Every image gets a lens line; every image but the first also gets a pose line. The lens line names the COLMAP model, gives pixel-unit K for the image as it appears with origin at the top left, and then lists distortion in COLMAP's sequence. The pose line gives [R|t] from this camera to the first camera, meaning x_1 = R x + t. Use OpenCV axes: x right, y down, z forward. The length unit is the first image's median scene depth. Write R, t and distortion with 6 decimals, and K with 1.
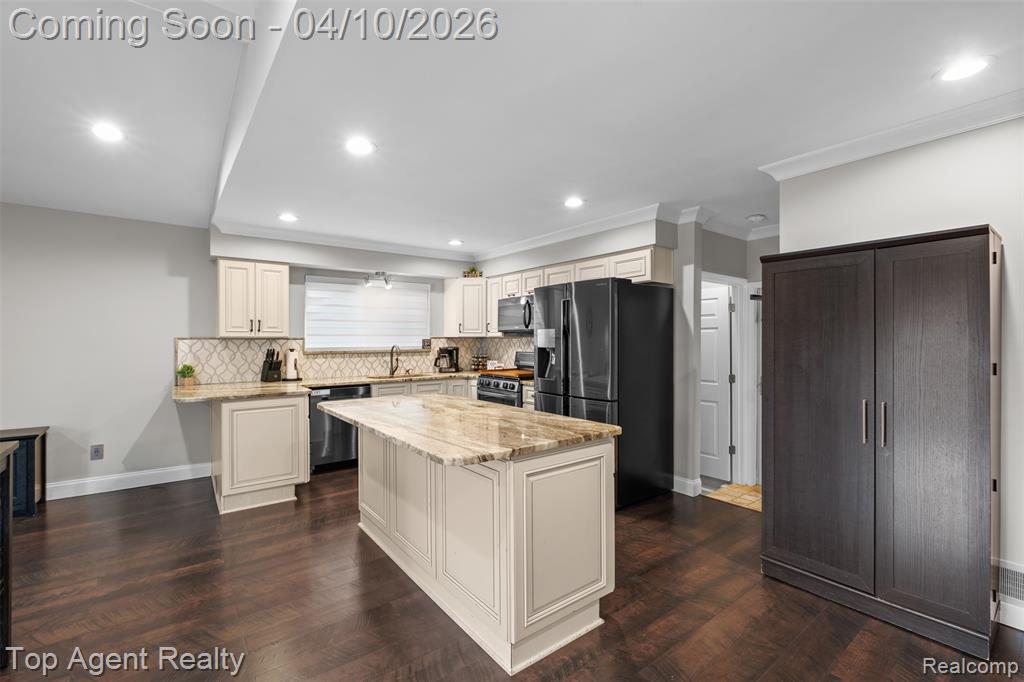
lens RADIAL K [[449.4, 0, 509.9], [0, 449.4, 340.8], [0, 0, 1]] dist [-0.004891, 0.001291]
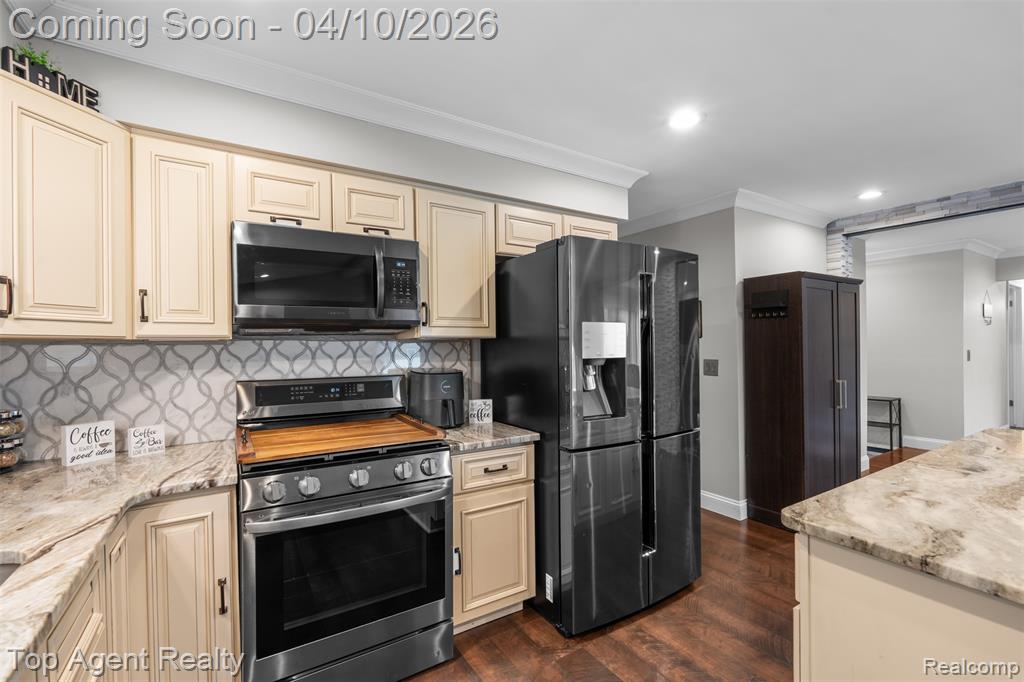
lens RADIAL K [[449.4, 0, 513.5], [0, 449.4, 348.2], [0, 0, 1]] dist [-0.004891, 0.001291]
pose [[0.092328, -0.008345, 0.995694, -0.374284], [0.013020, 0.999890, 0.007173, -0.001810], [-0.995644, 0.012301, 0.092426, 0.897451]]
